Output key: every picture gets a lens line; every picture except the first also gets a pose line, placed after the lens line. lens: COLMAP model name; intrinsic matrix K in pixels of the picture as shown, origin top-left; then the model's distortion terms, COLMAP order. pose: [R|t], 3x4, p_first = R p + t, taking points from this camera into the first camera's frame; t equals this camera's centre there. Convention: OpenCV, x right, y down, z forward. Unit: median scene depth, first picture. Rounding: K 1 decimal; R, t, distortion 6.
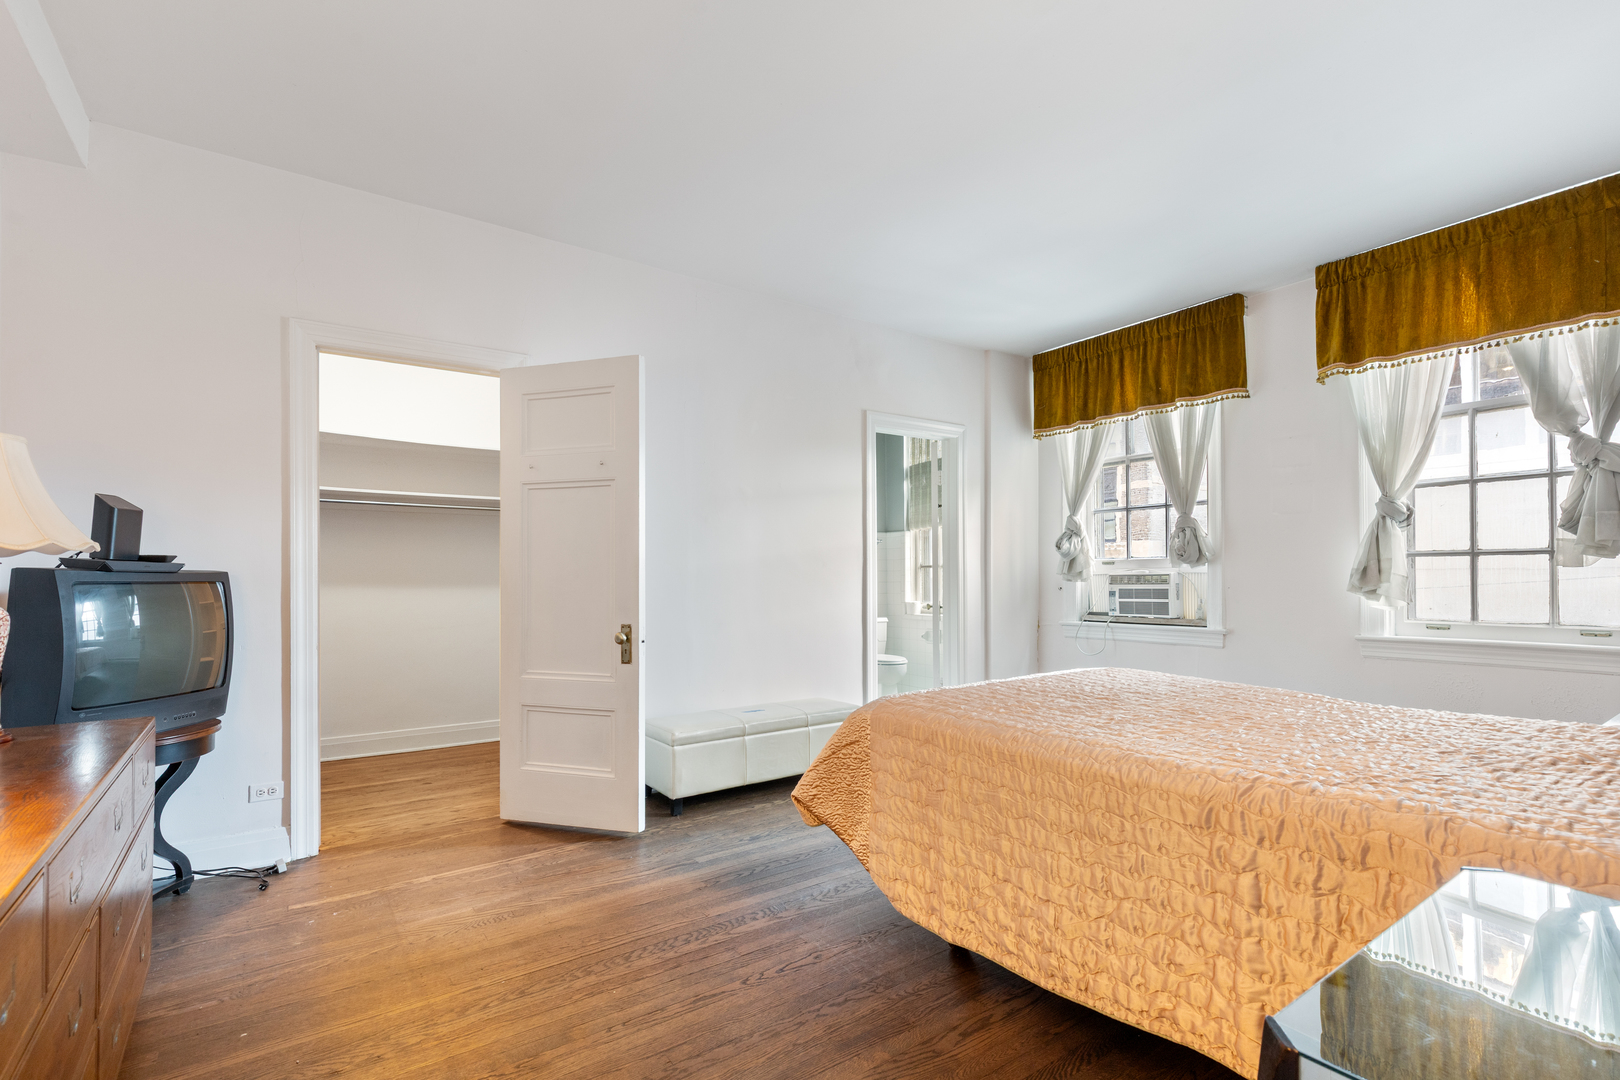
lens RADIAL K [[736.7, 0, 814.1], [0, 736.7, 533.3], [0, 0, 1]] dist [0.001265, -0.000044]
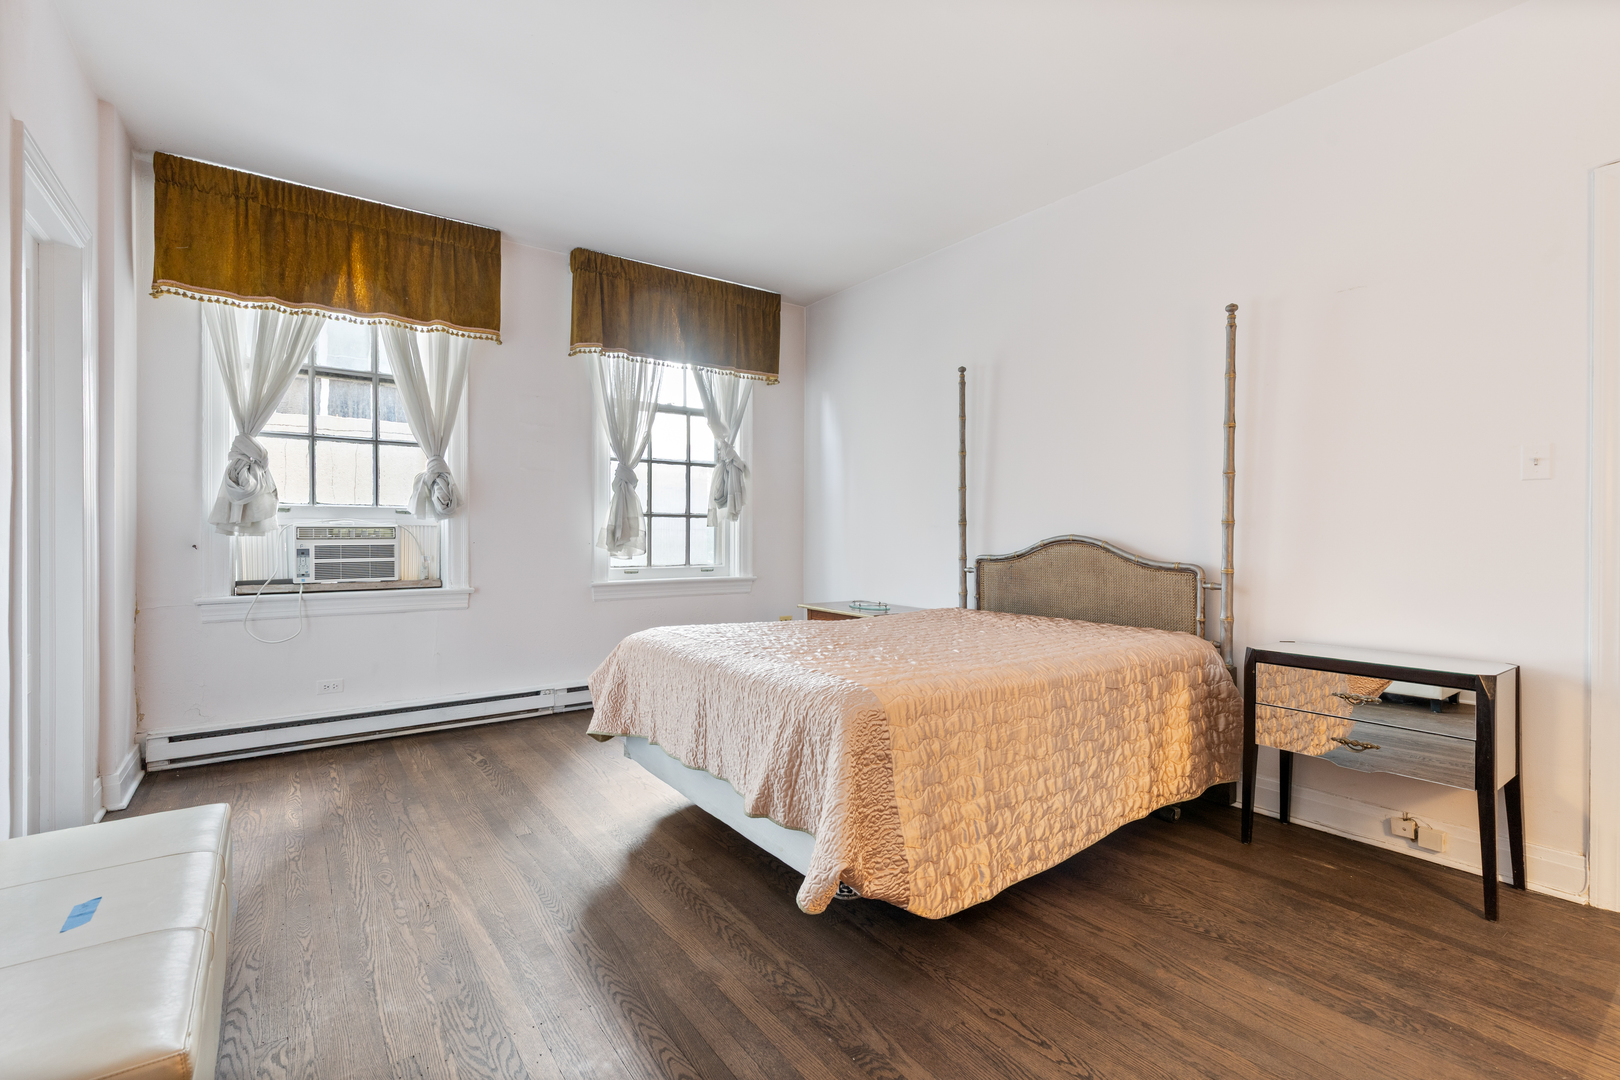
lens RADIAL K [[736.7, 0, 814.1], [0, 736.7, 533.3], [0, 0, 1]] dist [0.001265, -0.000044]
pose [[-0.010596, 0.003675, 0.999937, -0.335253], [-0.067781, 0.997691, -0.004385, 0.033282], [-0.997644, -0.067823, -0.010323, 0.526535]]
